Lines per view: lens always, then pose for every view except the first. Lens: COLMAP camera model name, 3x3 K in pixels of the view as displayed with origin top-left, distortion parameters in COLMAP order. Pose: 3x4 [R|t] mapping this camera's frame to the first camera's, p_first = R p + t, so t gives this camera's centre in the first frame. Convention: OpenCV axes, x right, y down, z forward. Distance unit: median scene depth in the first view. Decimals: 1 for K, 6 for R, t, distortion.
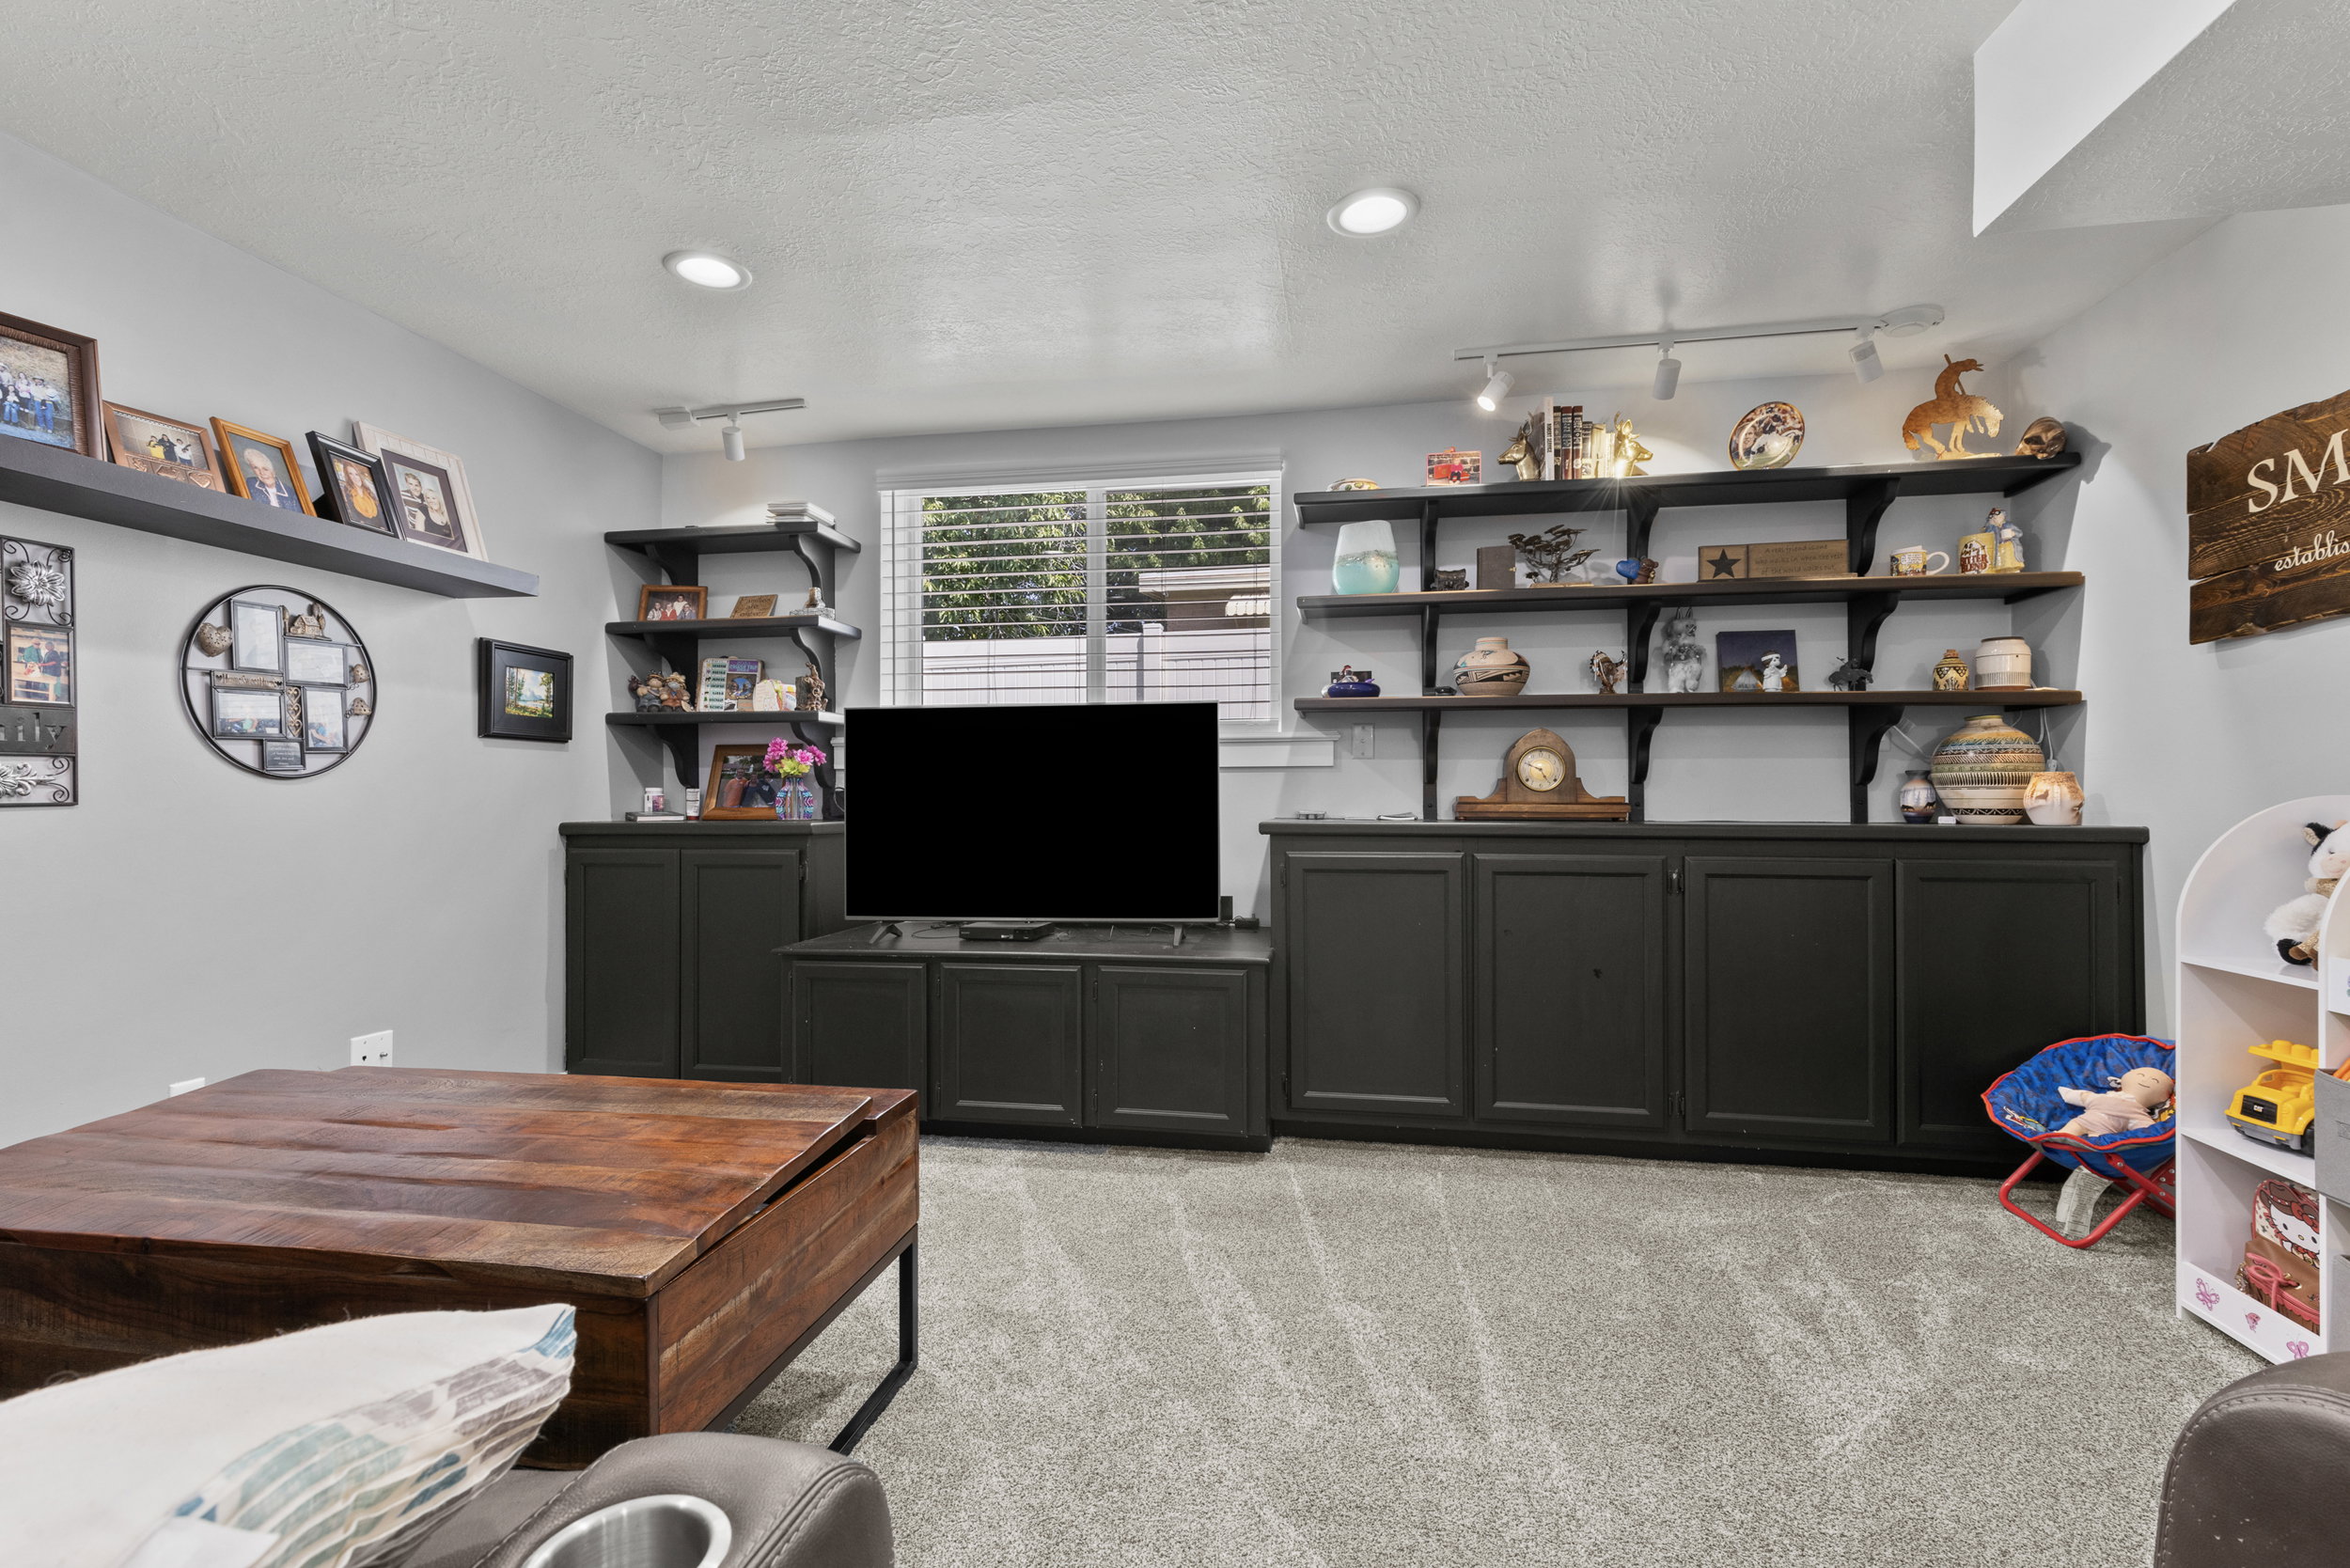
lens RADIAL K [[1061.2, 0, 1170.5], [0, 1061.2, 791.0], [0, 0, 1]] dist [0.006505, 0.000854]
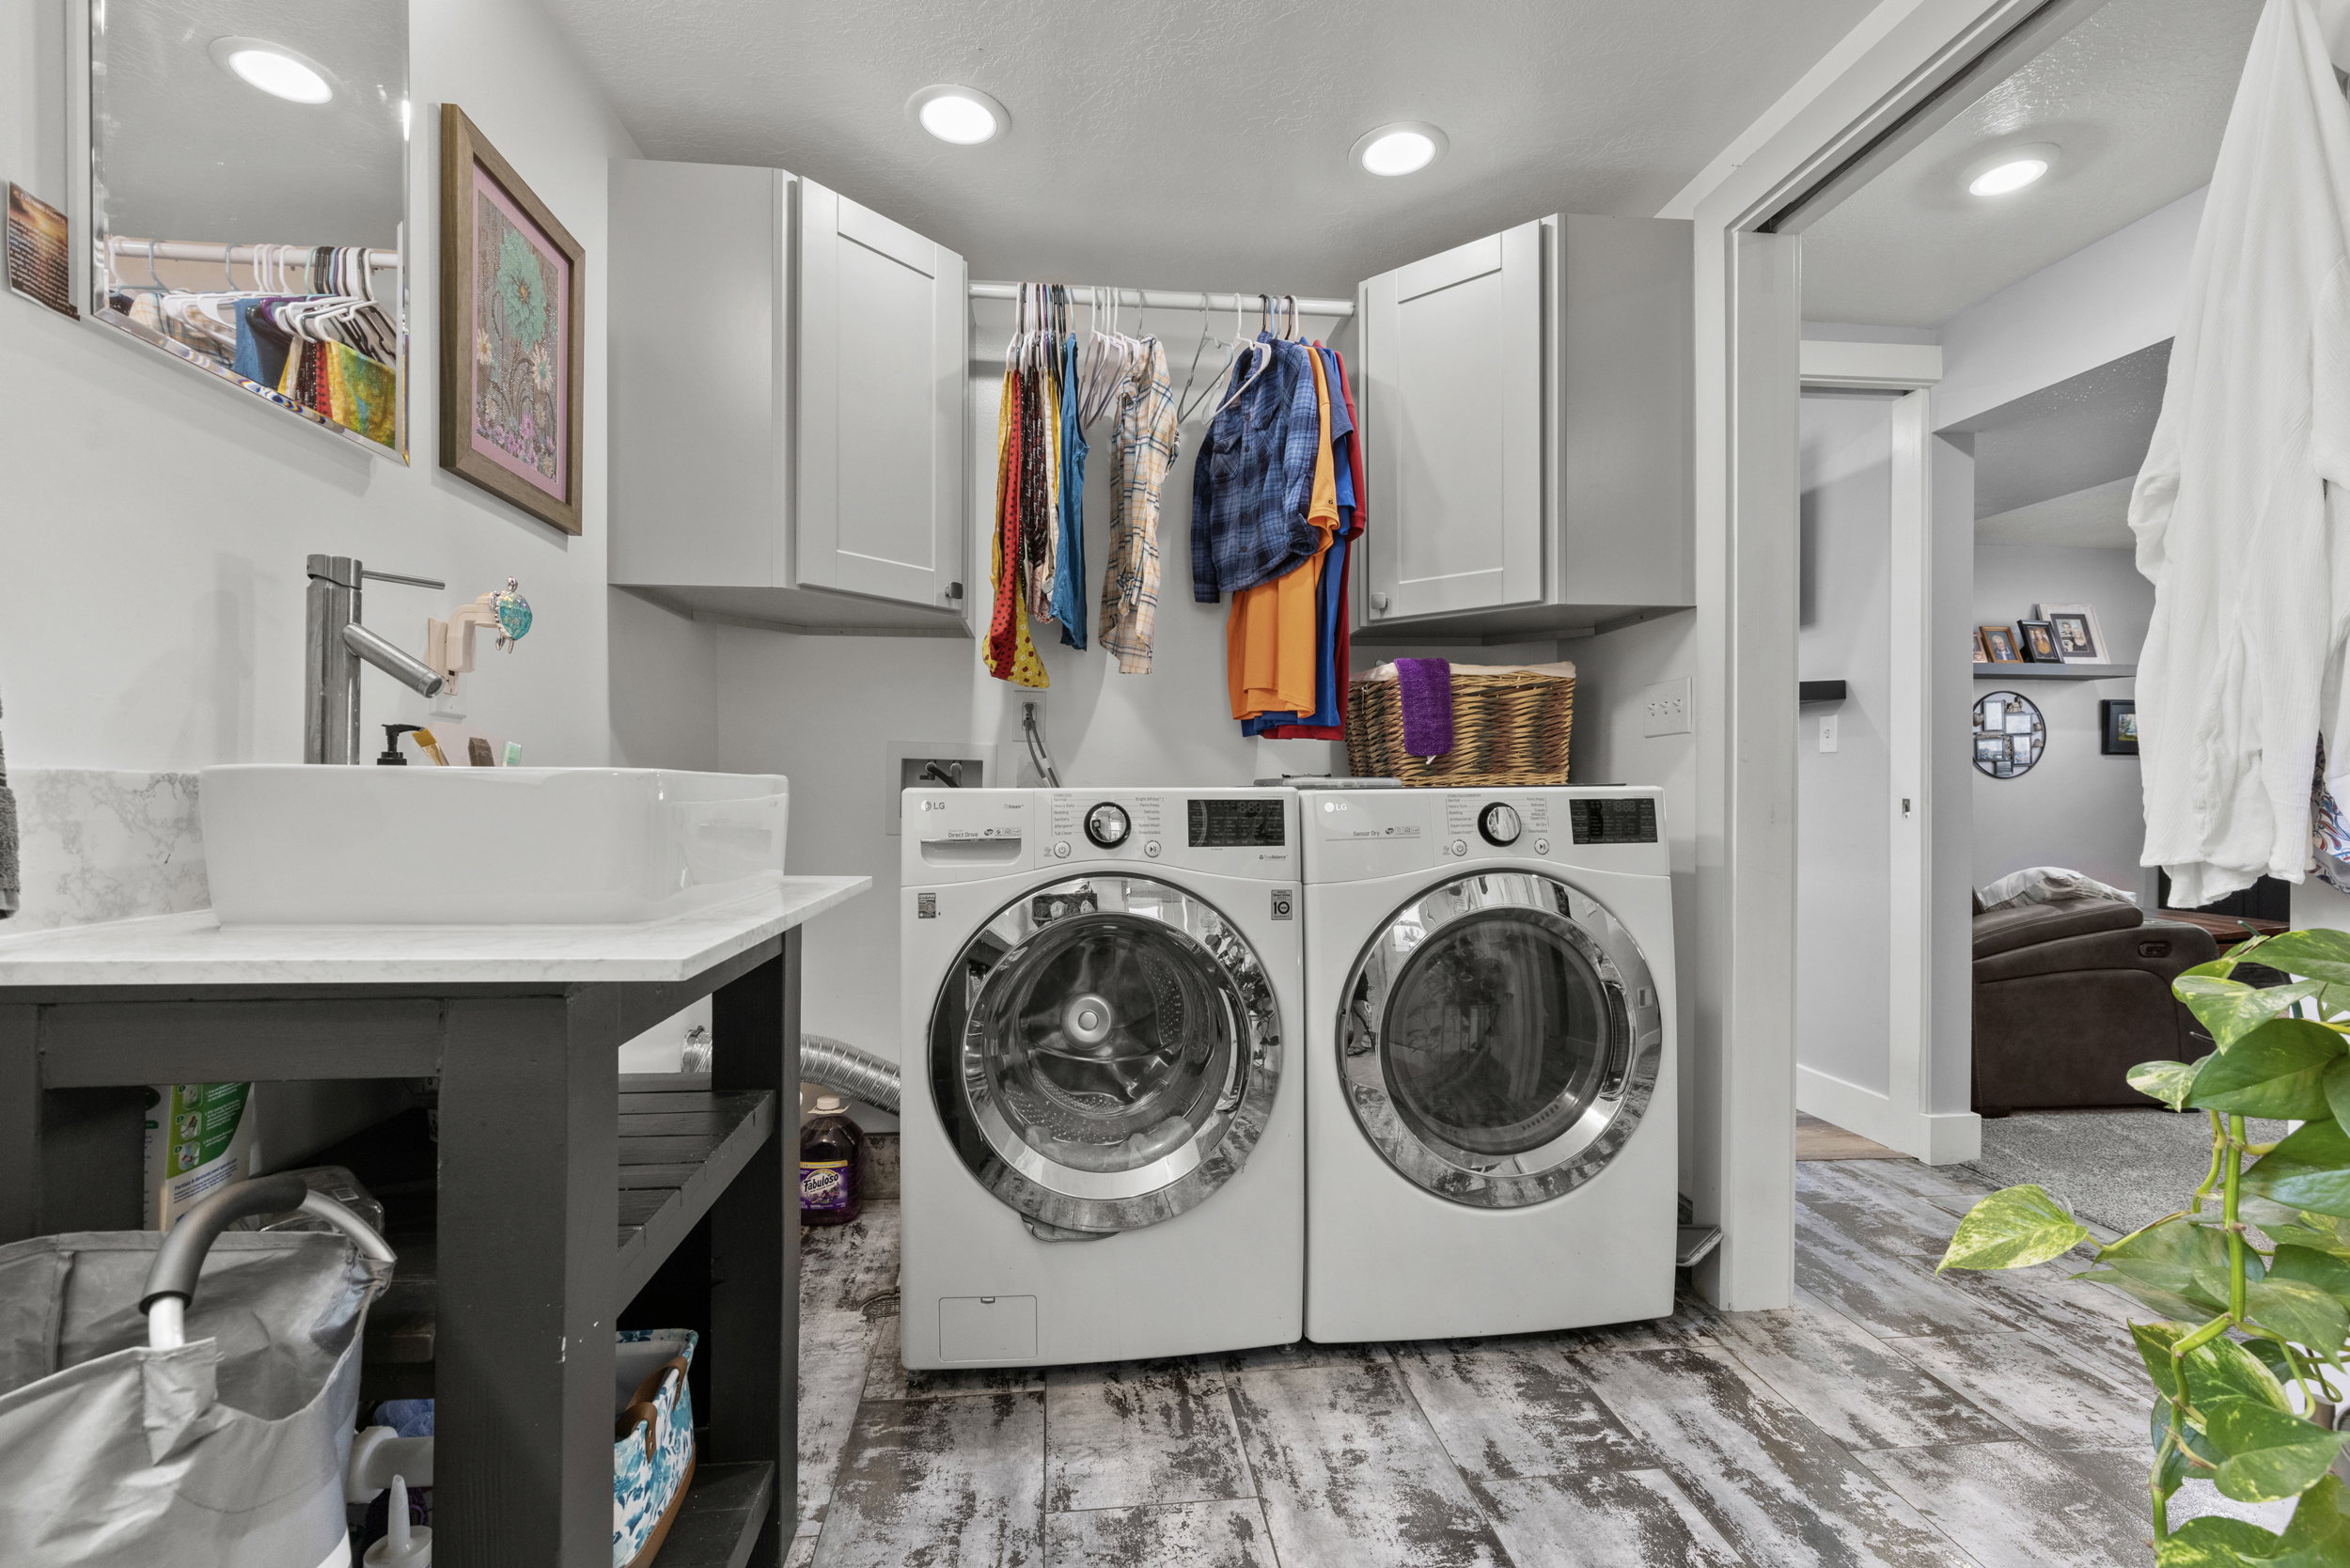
lens RADIAL K [[1061.2, 0, 1181.9], [0, 1061.2, 787.3], [0, 0, 1]] dist [0.006505, 0.000854]
pose [[0.288585, 0.006240, -0.957434, 0.725194], [-0.002019, 0.999981, 0.005909, -0.002560], [0.957452, 0.000228, 0.288592, -1.164450]]
